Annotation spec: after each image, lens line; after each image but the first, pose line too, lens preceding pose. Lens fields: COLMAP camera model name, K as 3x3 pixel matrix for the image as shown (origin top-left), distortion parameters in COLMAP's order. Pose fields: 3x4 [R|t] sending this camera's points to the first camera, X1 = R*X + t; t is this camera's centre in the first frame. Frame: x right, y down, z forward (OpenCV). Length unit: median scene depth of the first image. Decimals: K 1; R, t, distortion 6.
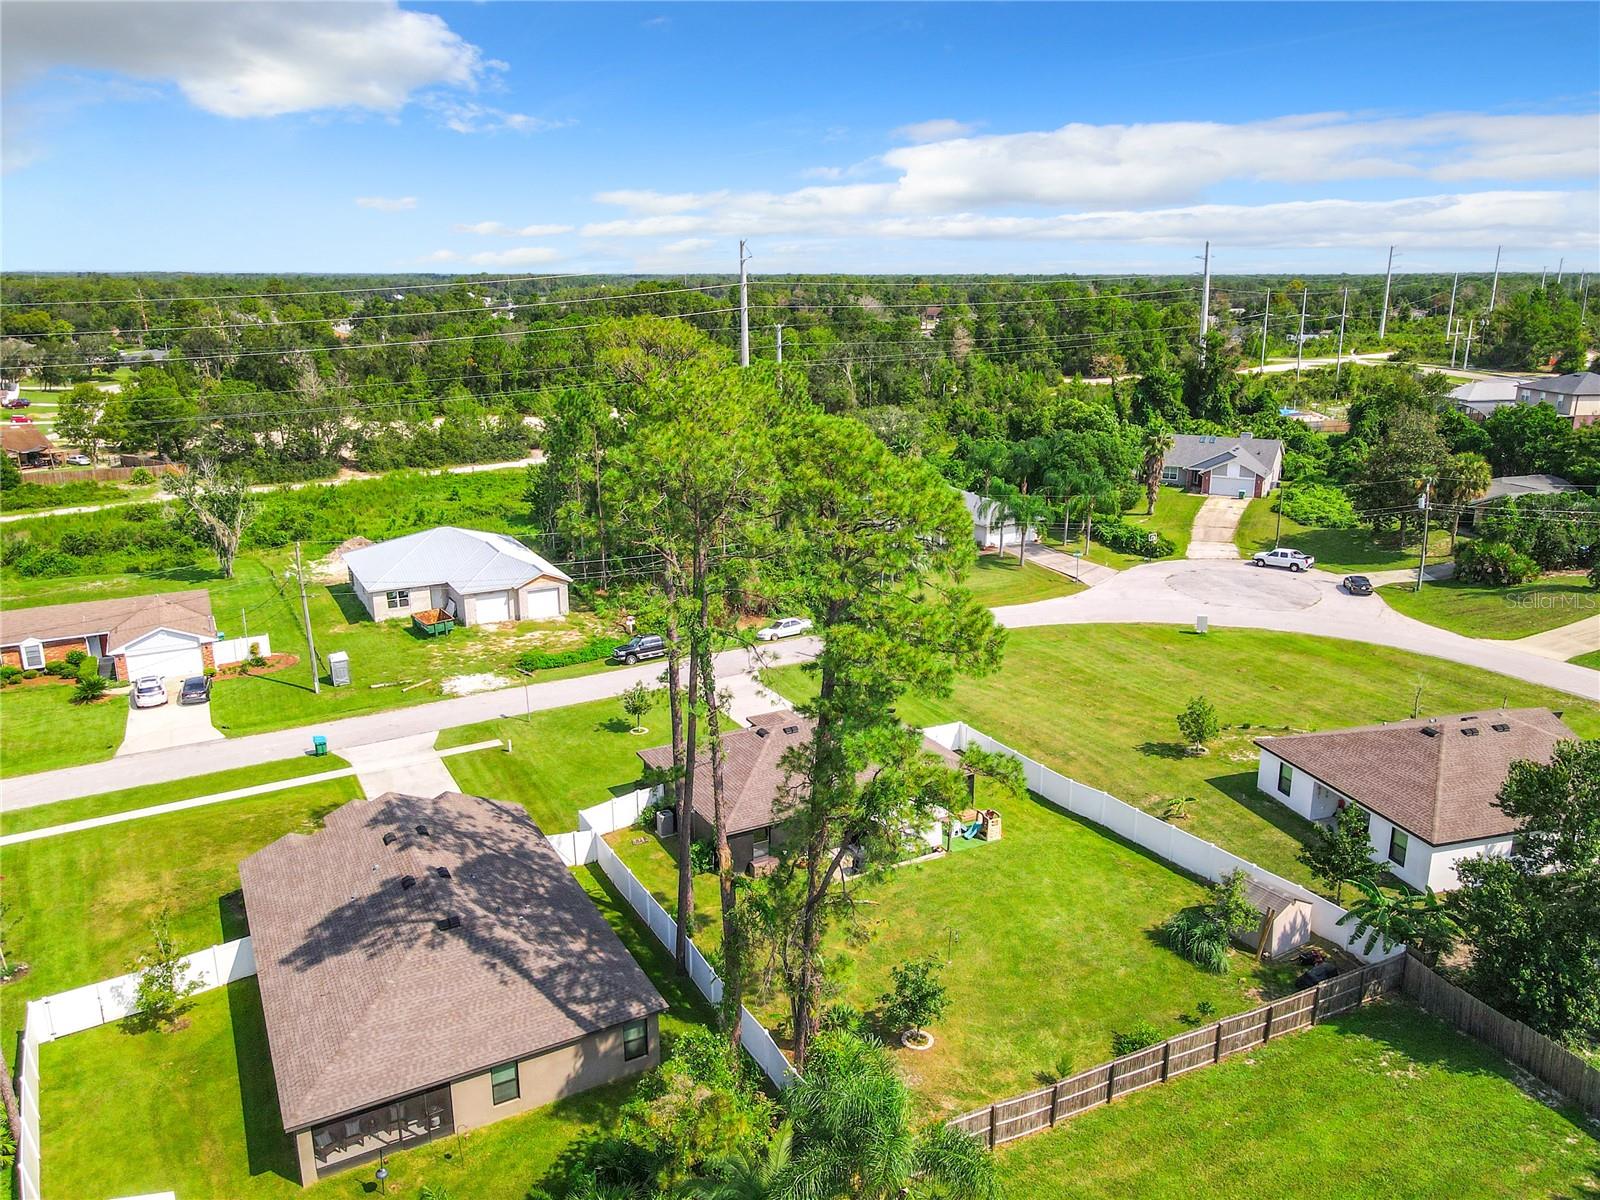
lens RADIAL K [[1186.5, 0, 816.8], [0, 1186.5, 591.7], [0, 0, 1]] dist [-0.003126, 0.044601]
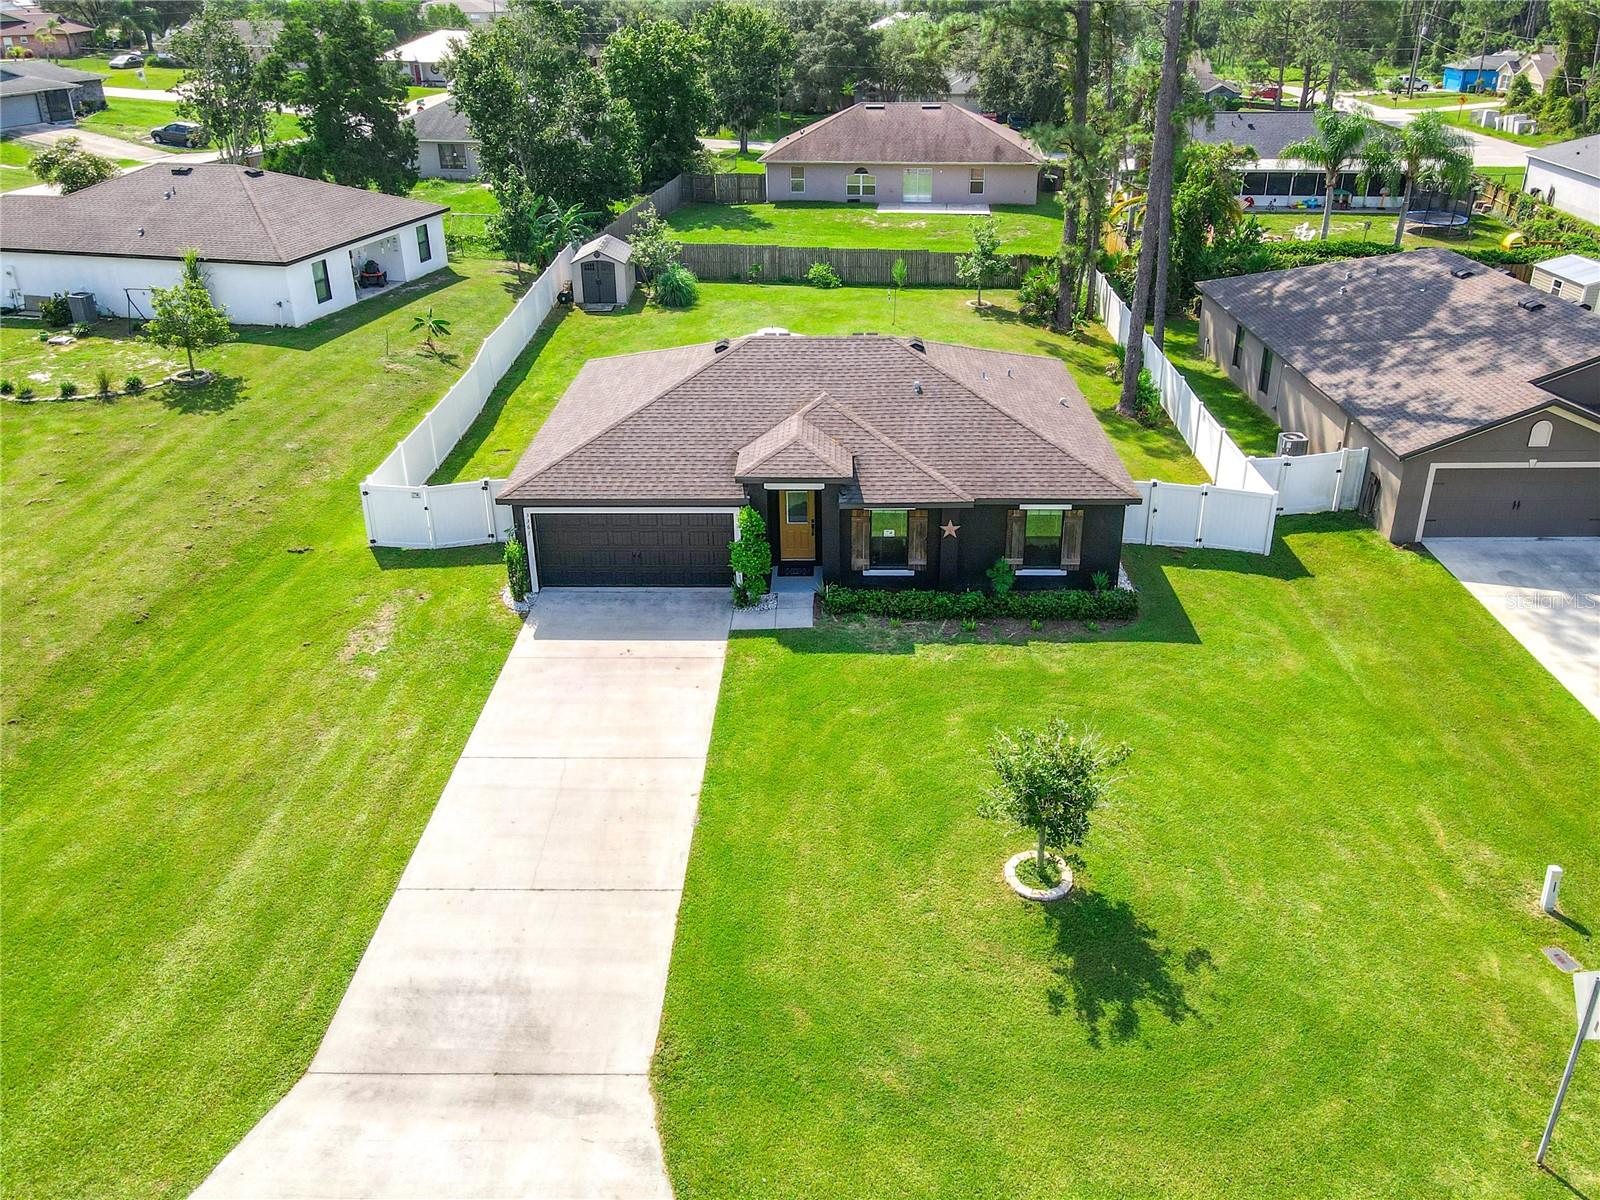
lens RADIAL K [[1205.8, 0, 826.6], [0, 1205.8, 505.8], [0, 0, 1]] dist [0.008951, 0.006831]
pose [[-0.868196, -0.191630, 0.457727, -0.184461], [0.137812, 0.793023, 0.593399, -0.097413], [-0.476701, 0.578266, -0.662090, 0.982603]]
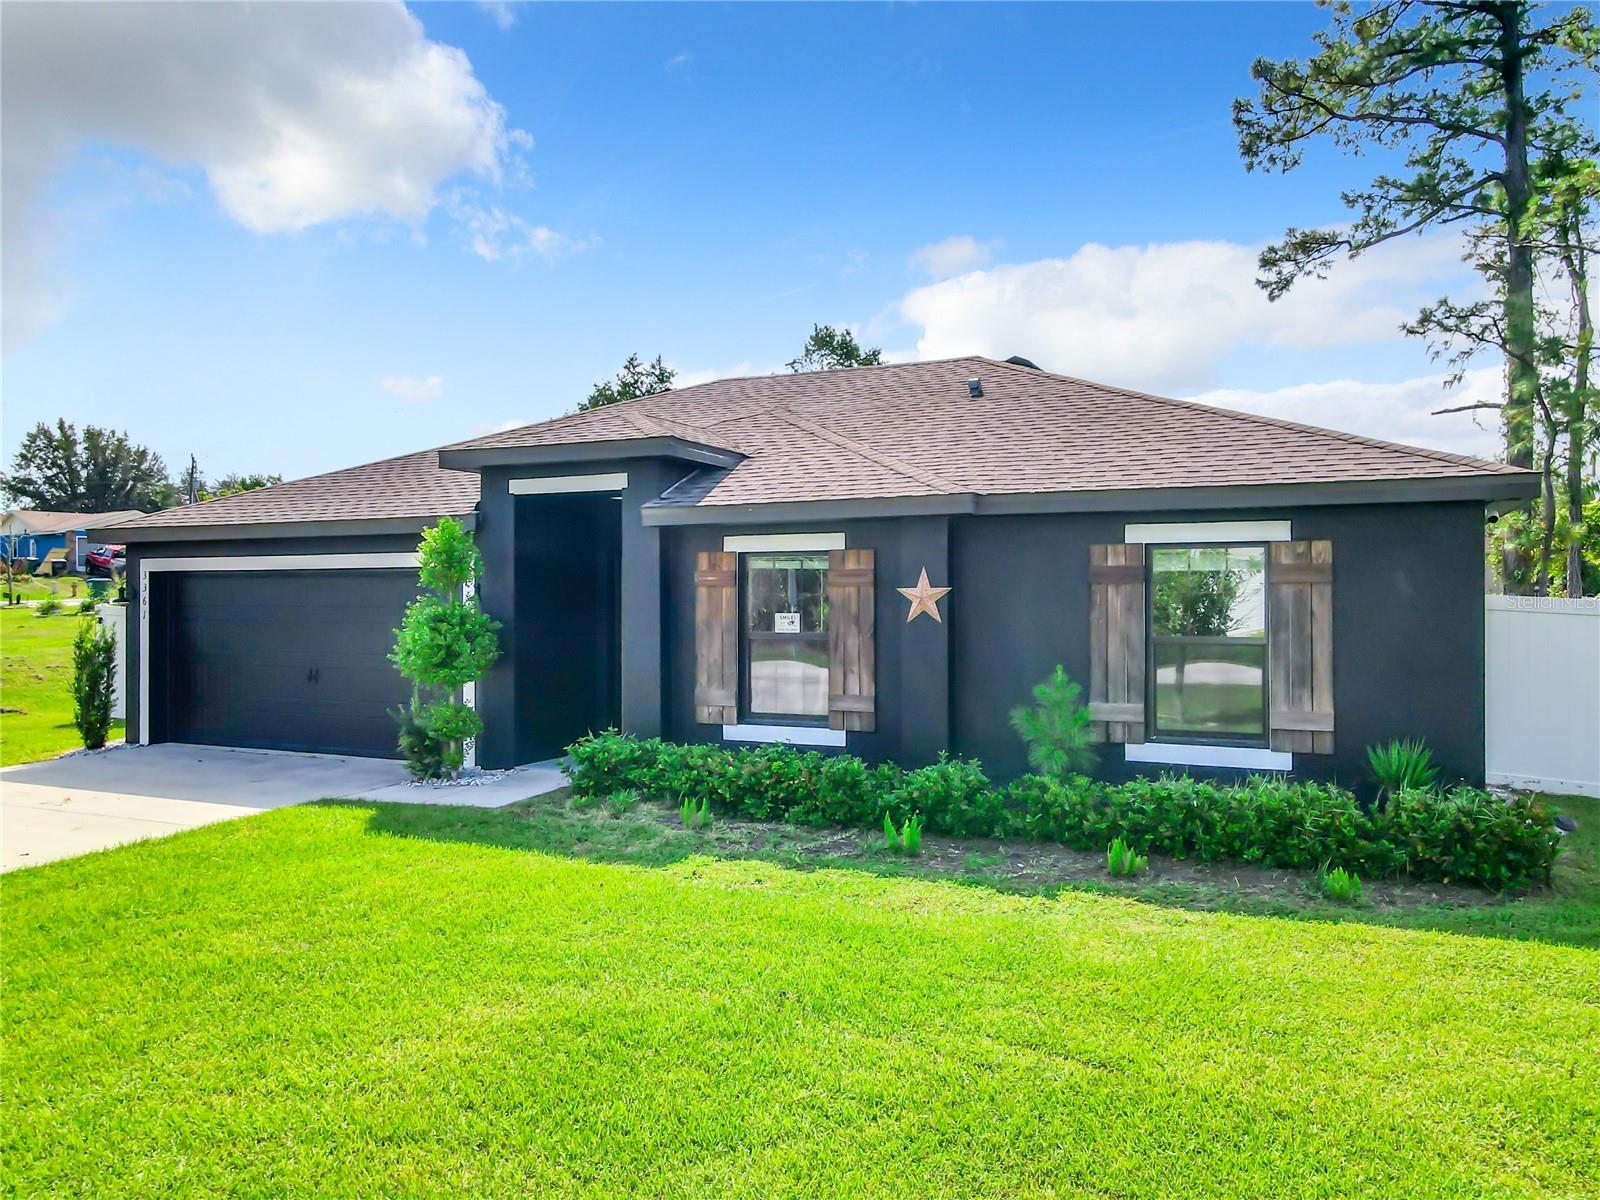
lens RADIAL K [[1177.0, 0, 816.8], [0, 1177.0, 599.8], [0, 0, 1]] dist [0.001835, 0.048720]
pose [[-0.594676, 0.003917, 0.803956, -0.151402], [0.213315, 0.964915, 0.153086, 0.082583], [-0.775149, 0.262532, -0.574648, 0.831087]]
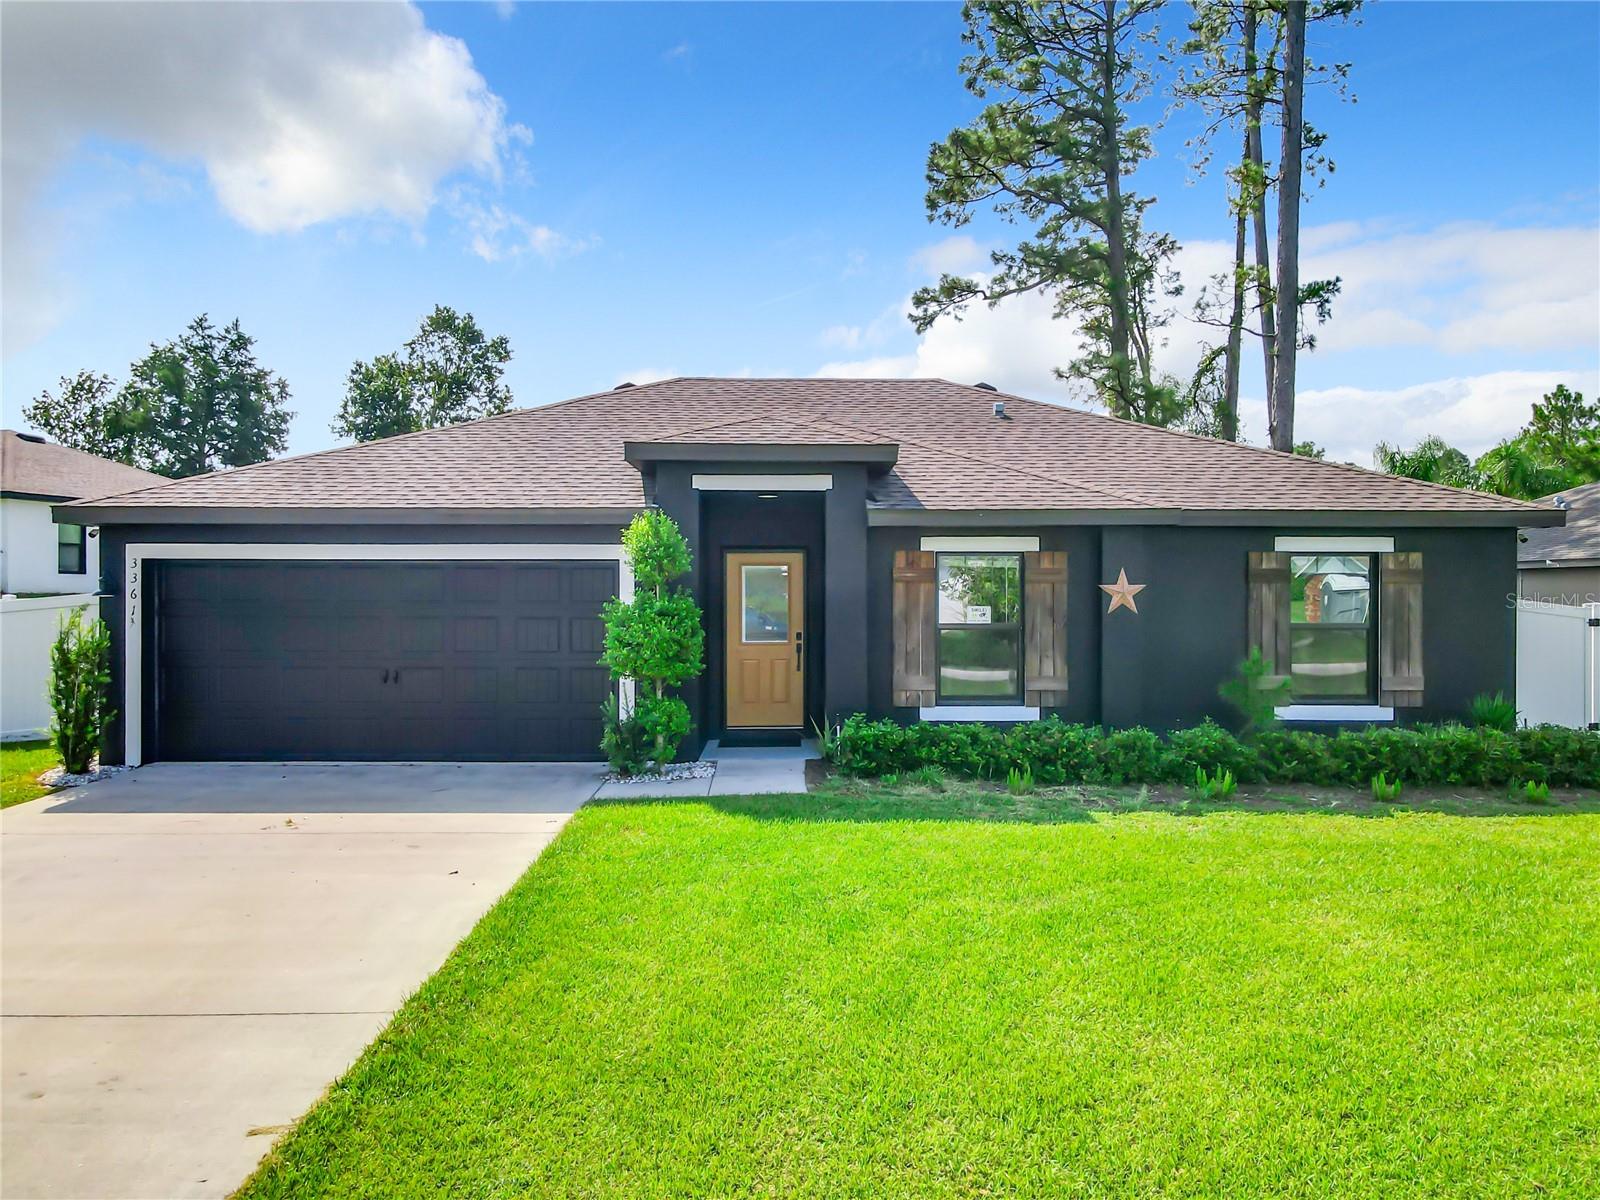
lens RADIAL K [[1177.0, 0, 816.8], [0, 1177.0, 599.8], [0, 0, 1]] dist [0.001835, 0.048720]
pose [[-0.883079, 0.000586, 0.469224, -0.100049], [0.124289, 0.964572, 0.232707, 0.066785], [-0.452464, 0.263818, -0.851867, 0.889498]]
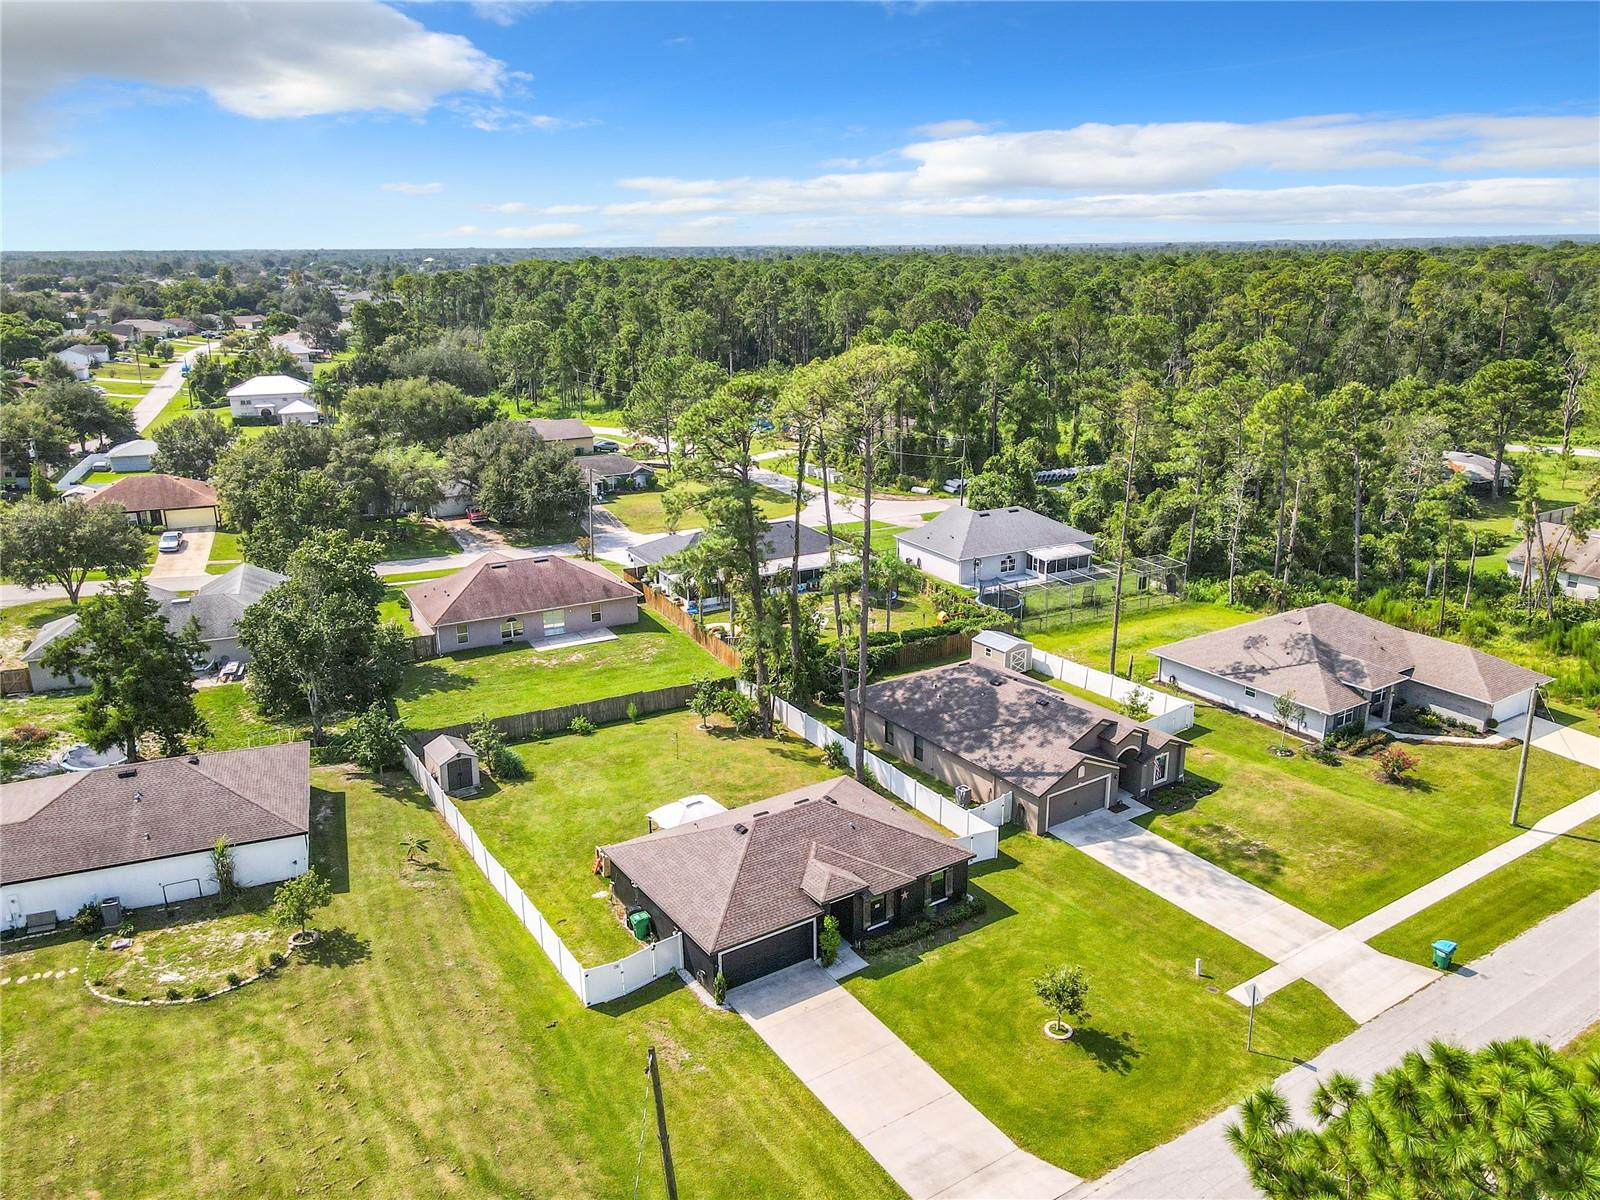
lens RADIAL K [[1186.5, 0, 816.8], [0, 1186.5, 591.7], [0, 0, 1]] dist [-0.003126, 0.044601]
pose [[-0.996533, 0.034209, -0.075843, 0.022496], [-0.010470, 0.852750, 0.522214, -0.372276], [0.082540, 0.521197, -0.849435, 1.214194]]
